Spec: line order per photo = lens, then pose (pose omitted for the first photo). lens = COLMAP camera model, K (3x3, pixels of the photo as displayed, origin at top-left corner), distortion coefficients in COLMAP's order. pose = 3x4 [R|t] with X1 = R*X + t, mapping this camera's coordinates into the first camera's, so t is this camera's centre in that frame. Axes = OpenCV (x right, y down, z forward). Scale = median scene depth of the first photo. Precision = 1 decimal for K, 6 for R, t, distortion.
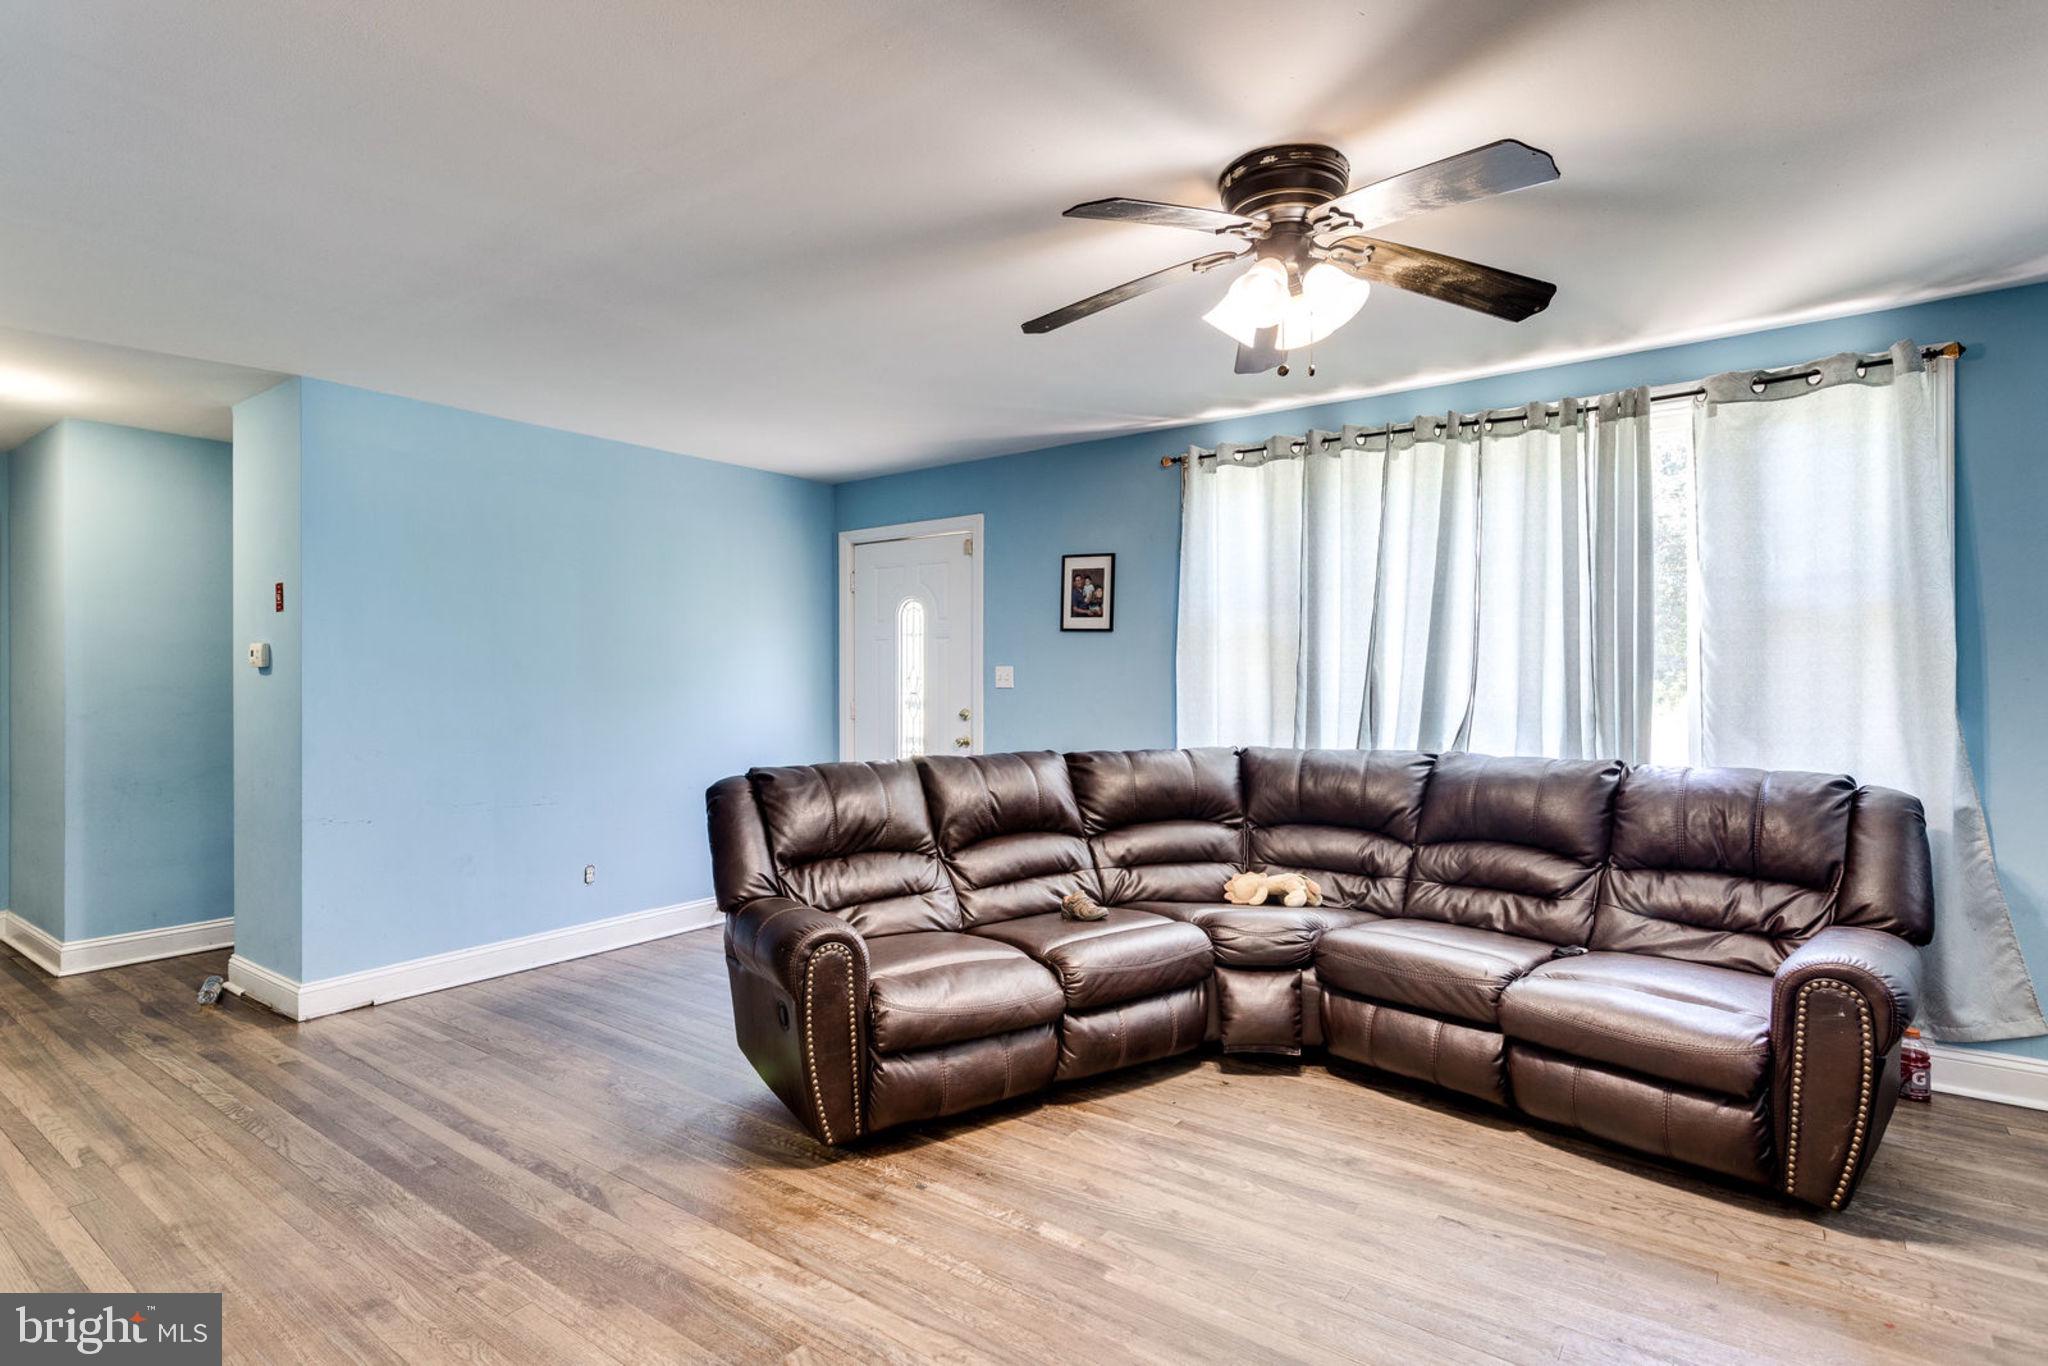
lens RADIAL K [[1006.4, 0, 1064.0], [0, 1006.4, 672.5], [0, 0, 1]] dist [-0.055159, 0.060007]
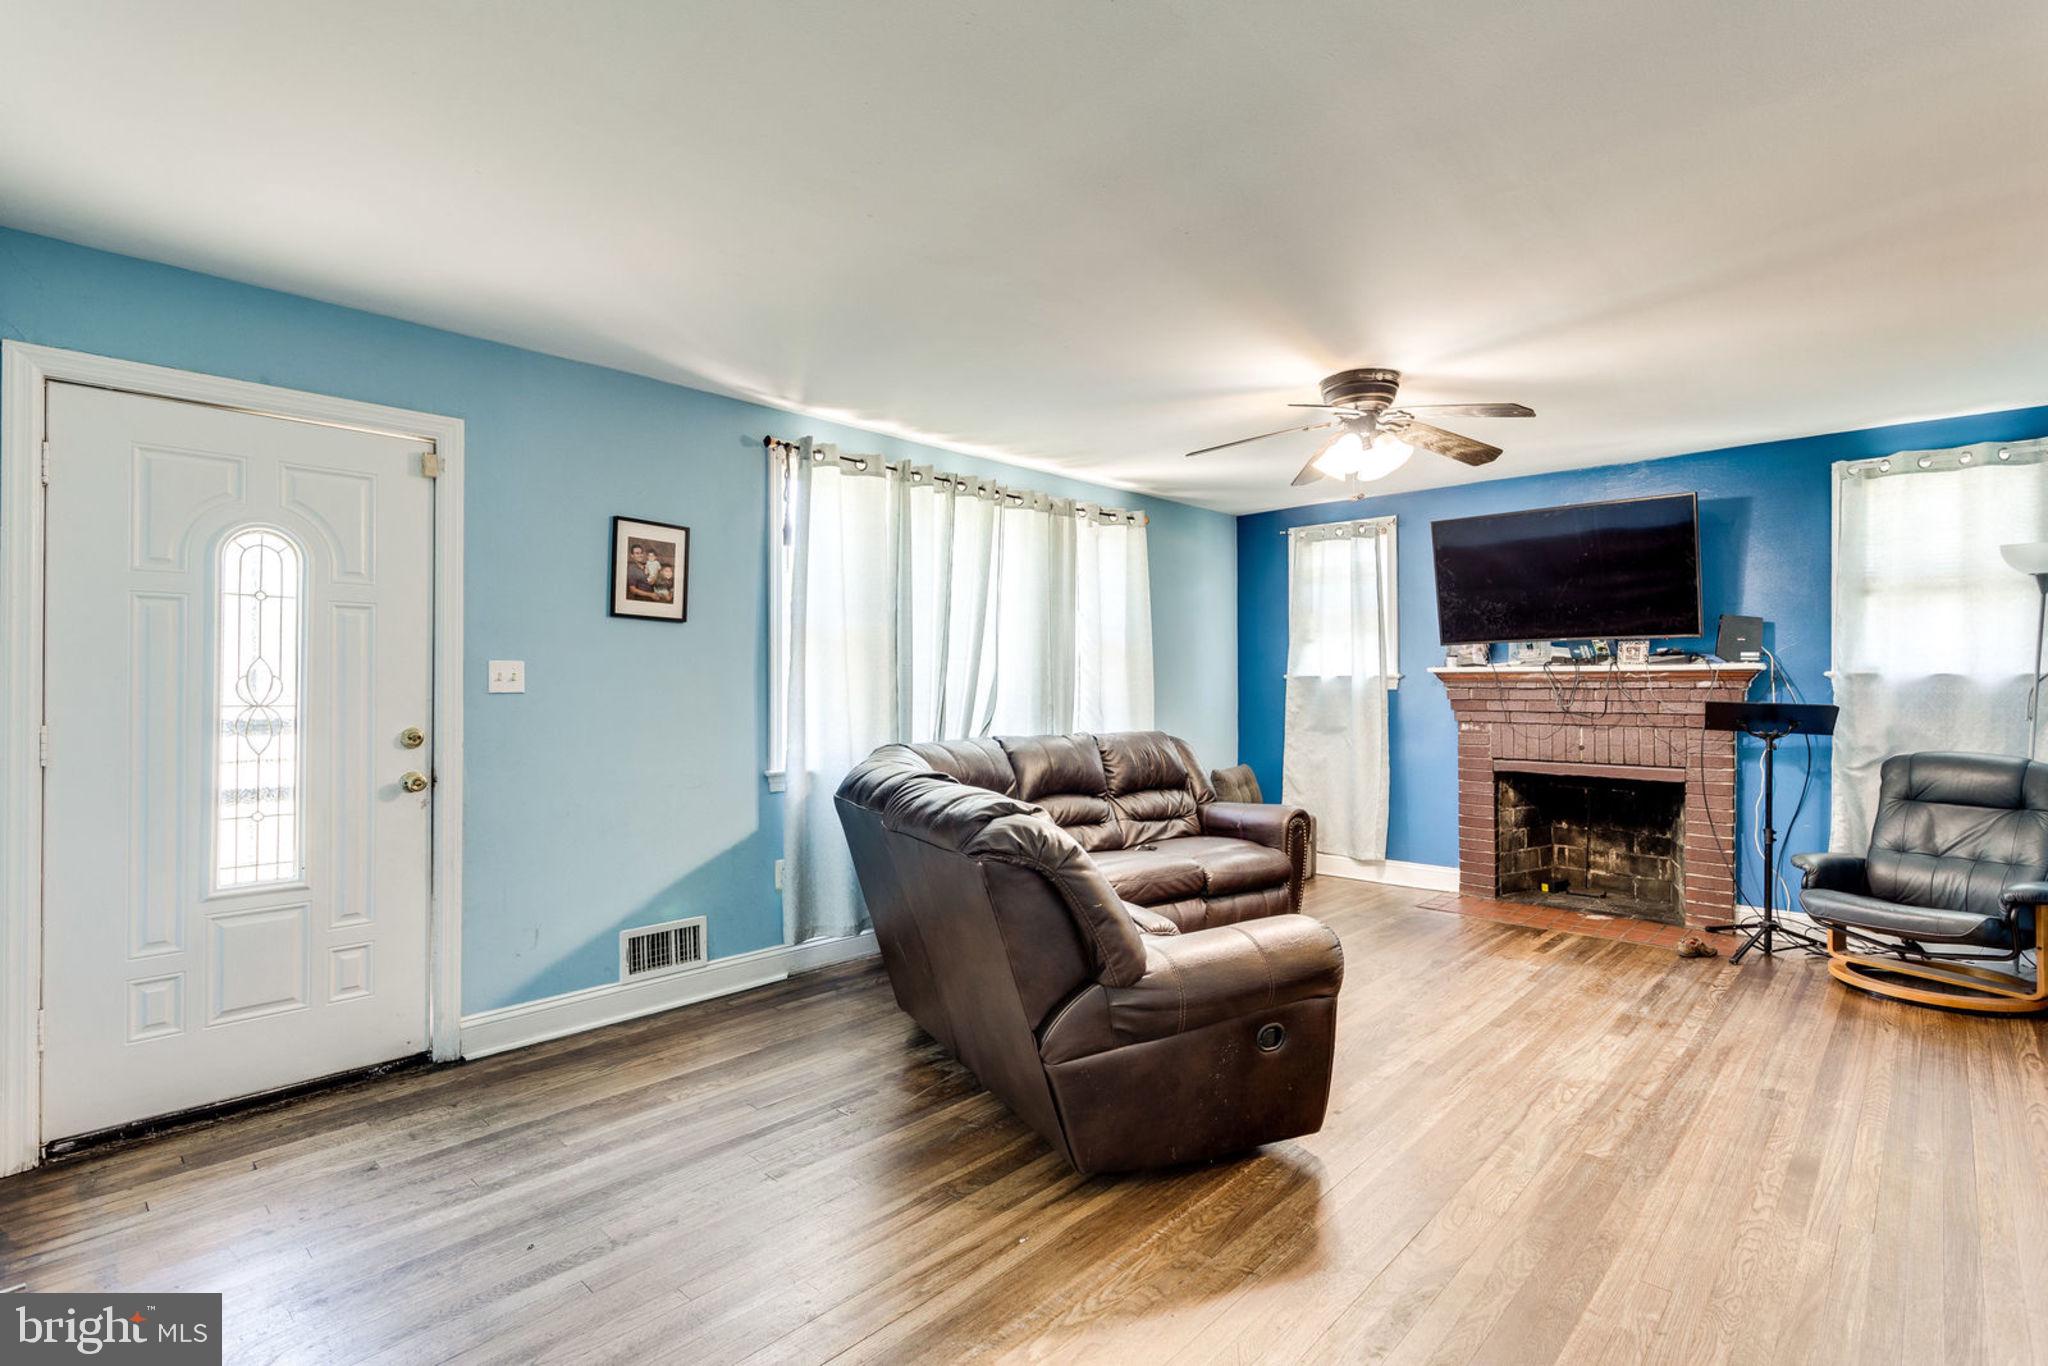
lens RADIAL K [[937.2, 0, 1024.0], [0, 937.2, 683.0], [0, 0, 1]] dist [0.000199, 0.000087]
pose [[0.165488, 0.004497, 0.986202, -0.659541], [-0.000814, 0.999990, -0.004423, 0.011964], [-0.986211, -0.000071, 0.165490, 0.596337]]
